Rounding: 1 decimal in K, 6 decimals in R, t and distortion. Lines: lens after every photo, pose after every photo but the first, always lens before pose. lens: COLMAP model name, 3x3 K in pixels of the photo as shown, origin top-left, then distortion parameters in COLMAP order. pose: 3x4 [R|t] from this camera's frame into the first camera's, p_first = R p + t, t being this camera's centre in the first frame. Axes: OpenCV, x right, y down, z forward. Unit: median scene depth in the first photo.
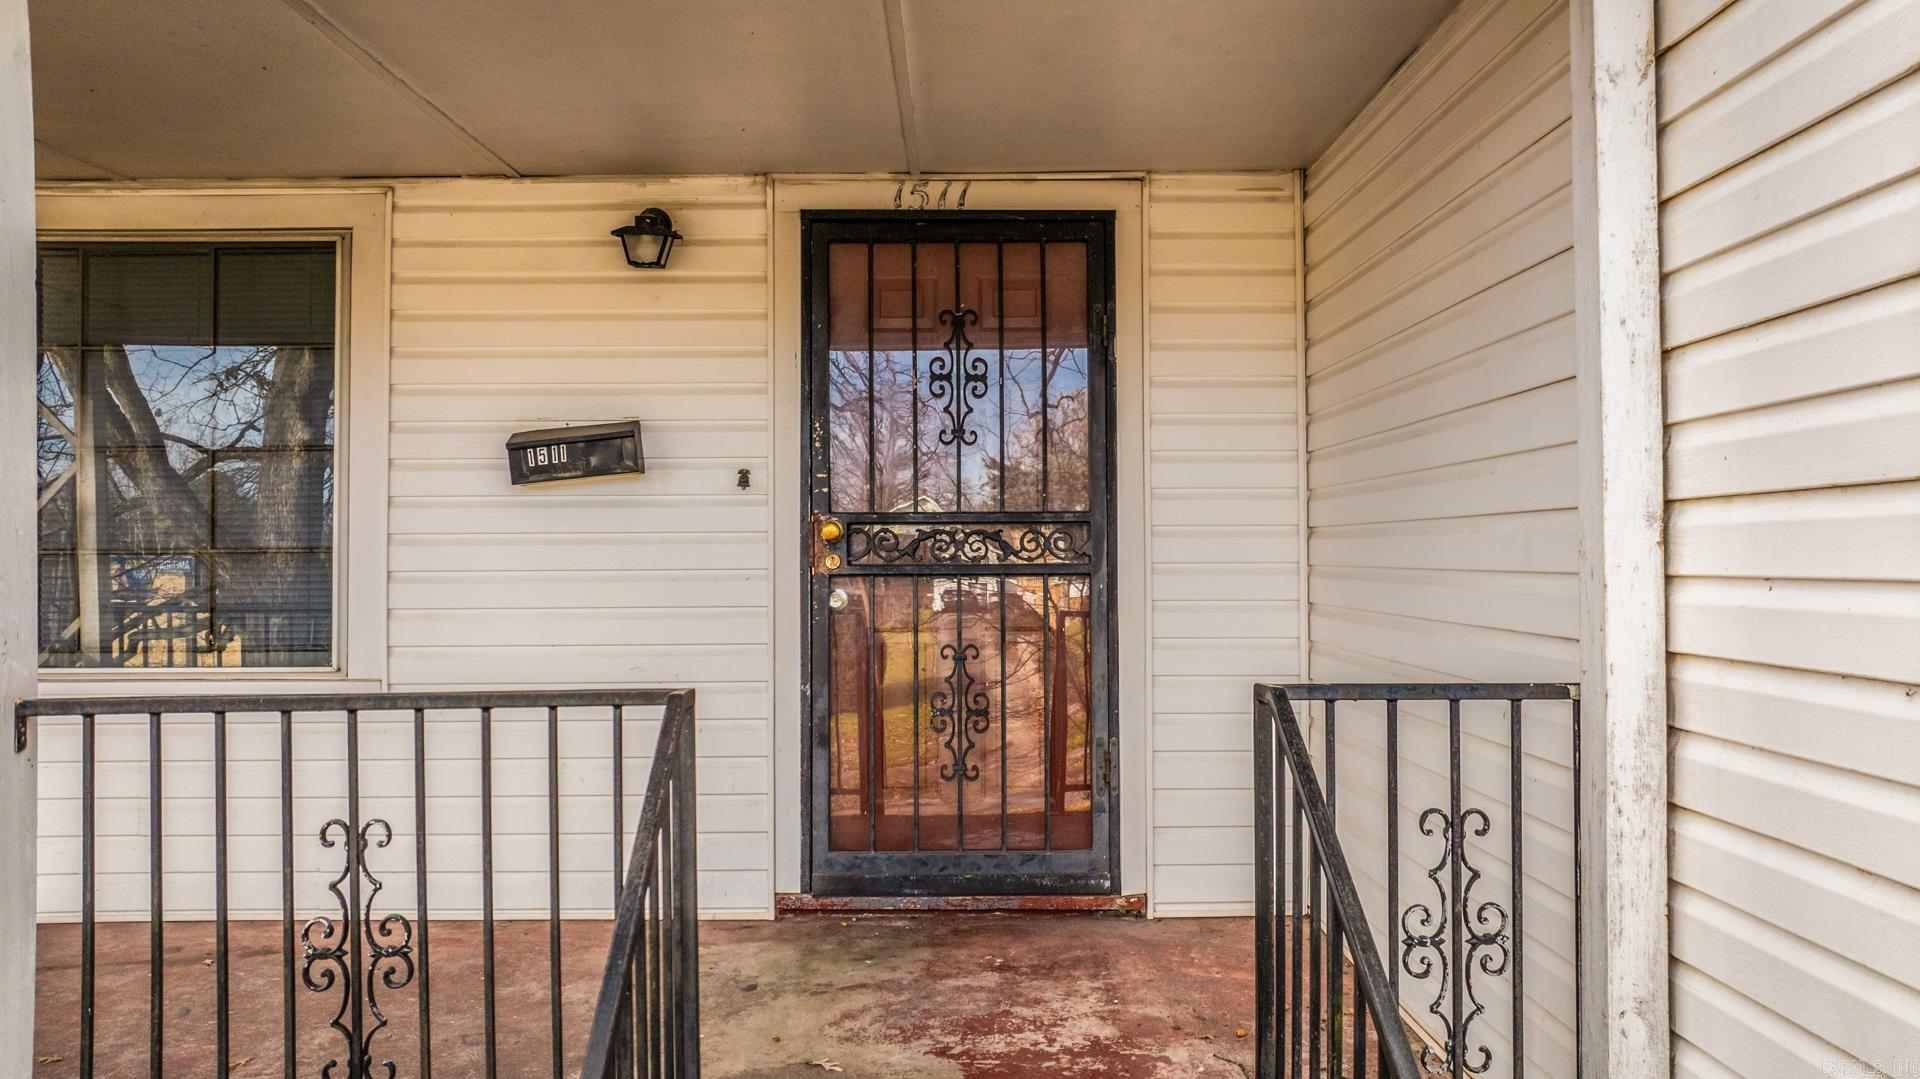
lens RADIAL K [[1348.9, 0, 956.4], [0, 1348.9, 568.4], [0, 0, 1]] dist [0.005413, 0.004889]
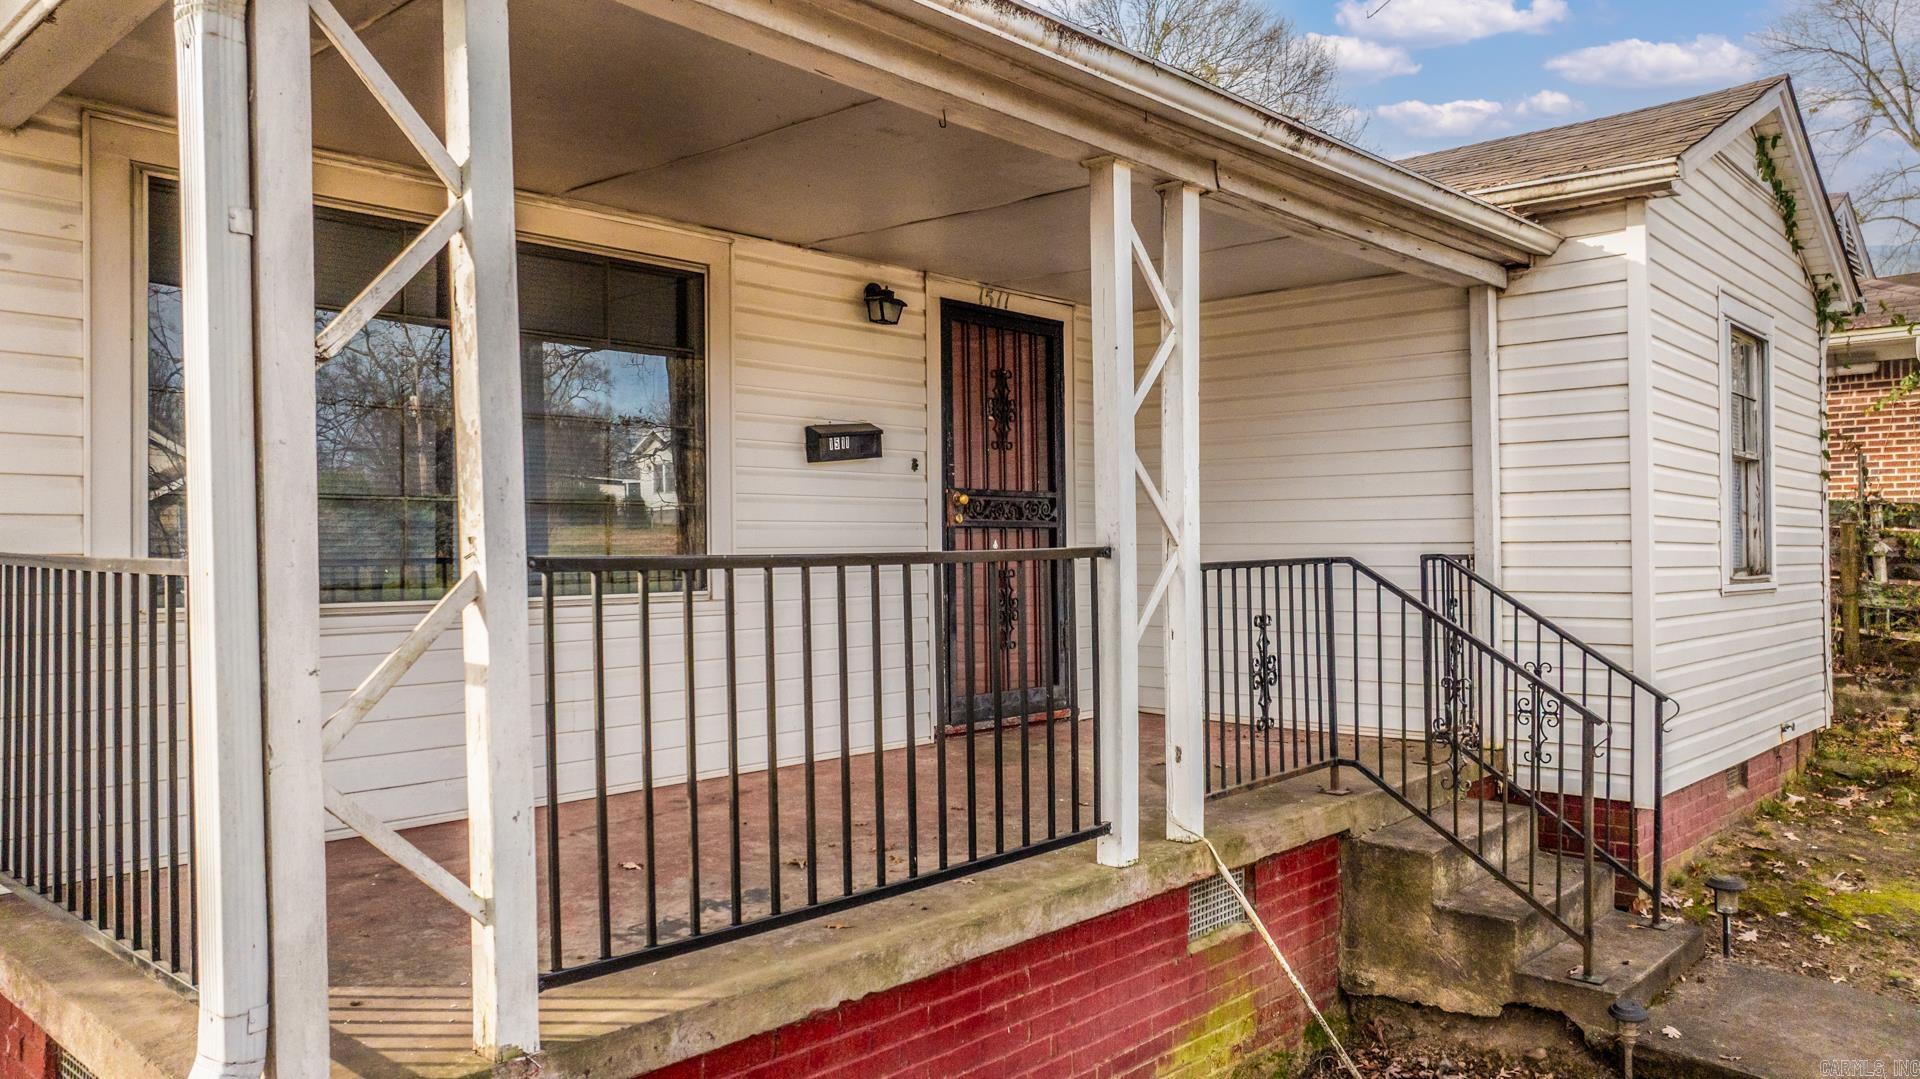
lens RADIAL K [[1348.9, 0, 956.4], [0, 1348.9, 568.4], [0, 0, 1]] dist [0.005413, 0.004889]
pose [[0.679404, -0.010385, 0.733691, -1.274842], [0.011592, 0.999927, 0.003419, 0.048330], [-0.733673, 0.006182, 0.679475, -0.091961]]
